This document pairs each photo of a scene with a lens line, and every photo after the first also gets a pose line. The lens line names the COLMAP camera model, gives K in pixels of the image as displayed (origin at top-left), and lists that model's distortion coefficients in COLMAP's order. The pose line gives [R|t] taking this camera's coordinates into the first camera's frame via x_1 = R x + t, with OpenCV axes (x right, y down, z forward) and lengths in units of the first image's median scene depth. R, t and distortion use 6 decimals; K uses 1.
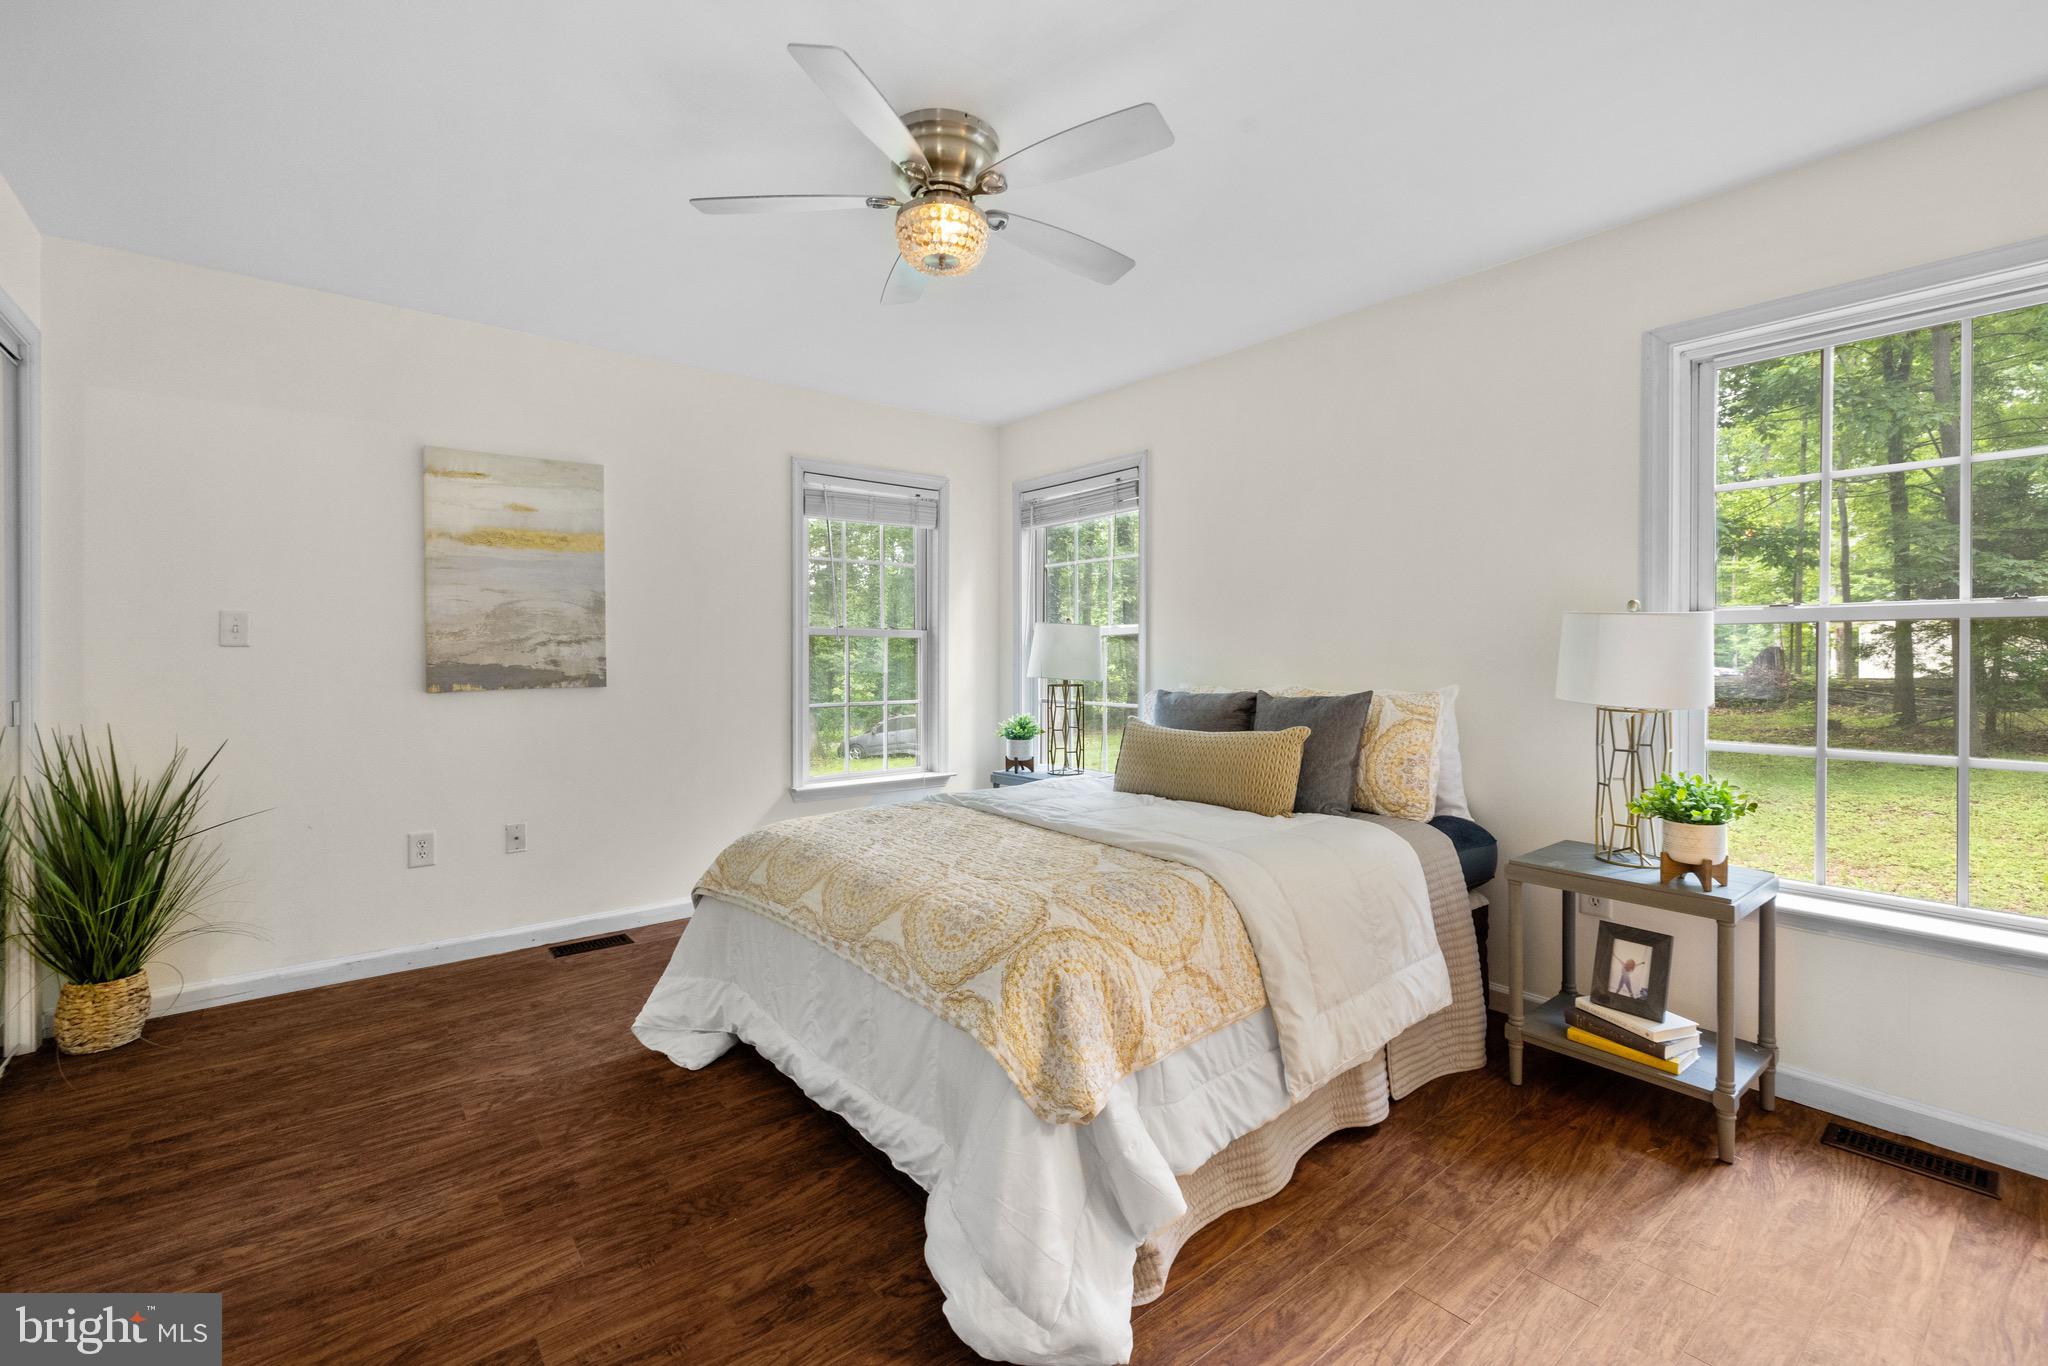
lens RADIAL K [[865.1, 0, 1016.8], [0, 865.1, 666.9], [0, 0, 1]] dist [0.001776, 0.000155]
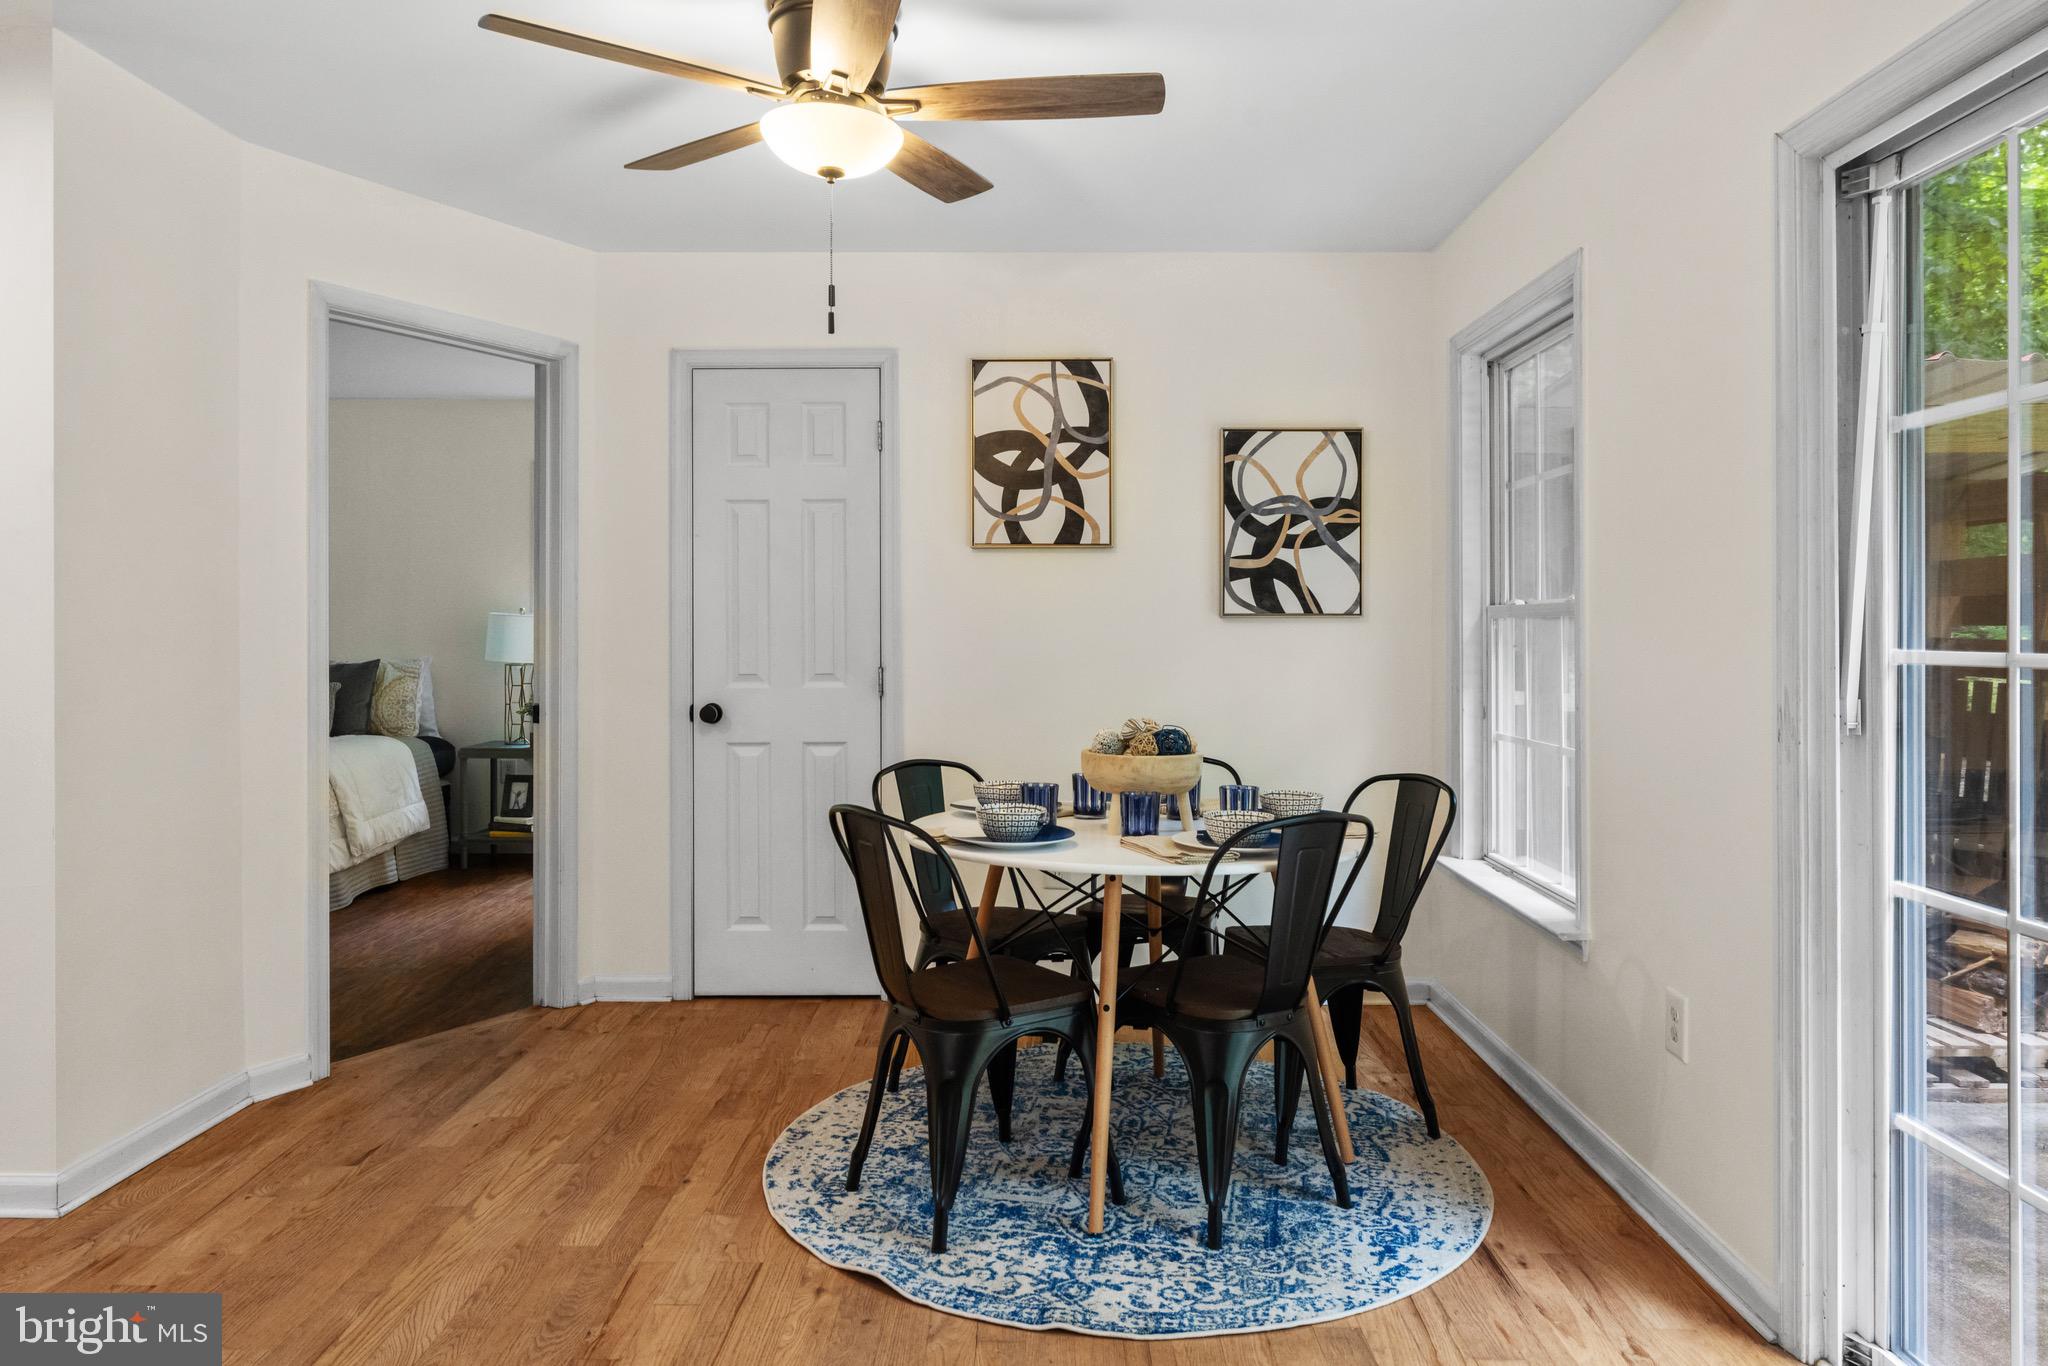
lens RADIAL K [[1342.0, 0, 1026.8], [0, 1342.0, 620.9], [0, 0, 1]] dist [0.002290, 0.000653]
pose [[0.628059, 0.003087, 0.778160, -0.179015], [0.013925, 0.999787, -0.015206, 0.002701], [-0.778041, 0.020386, 0.627882, -0.346309]]
